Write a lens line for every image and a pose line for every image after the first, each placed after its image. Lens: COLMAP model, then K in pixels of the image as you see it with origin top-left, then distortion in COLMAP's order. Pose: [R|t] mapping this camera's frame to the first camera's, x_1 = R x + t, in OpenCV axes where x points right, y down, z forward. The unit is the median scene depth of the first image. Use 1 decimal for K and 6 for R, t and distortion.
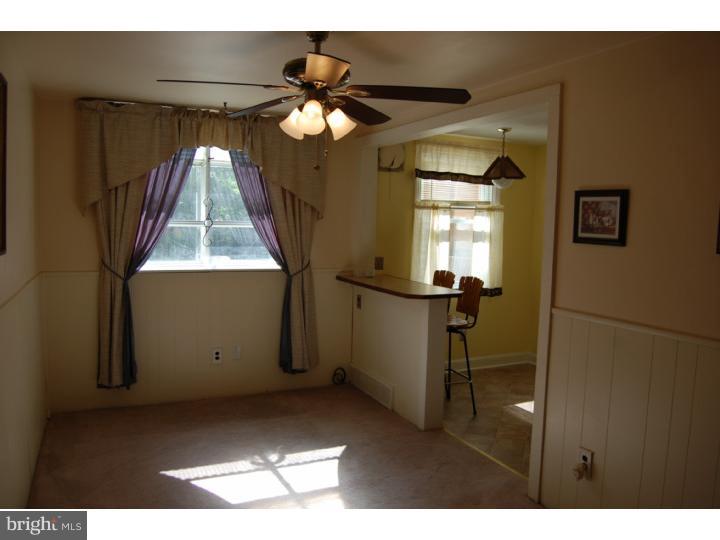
lens RADIAL K [[575.9, 0, 362.7], [0, 575.9, 266.9], [0, 0, 1]] dist [-0.092911, 0.031876]
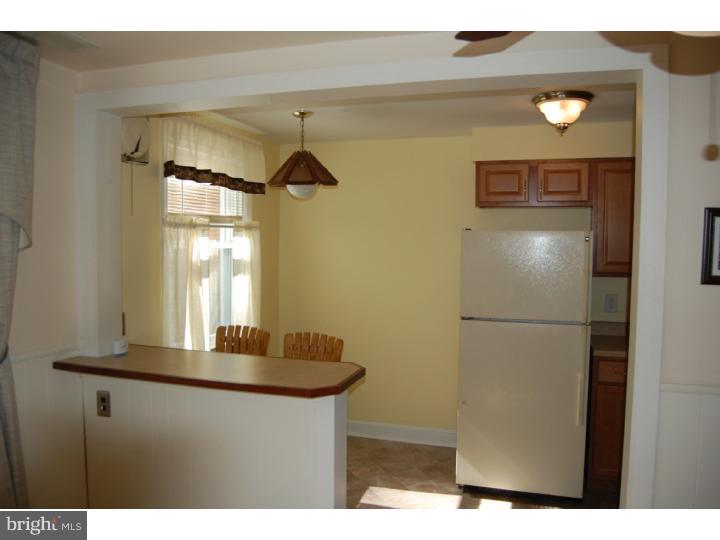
lens RADIAL K [[575.9, 0, 361.2], [0, 575.9, 269.0], [0, 0, 1]] dist [-0.092911, 0.031876]
pose [[0.693971, -0.054718, 0.717921, -0.195865], [0.067427, 0.997665, 0.010861, -0.050171], [-0.716839, 0.040870, 0.696040, 0.436913]]
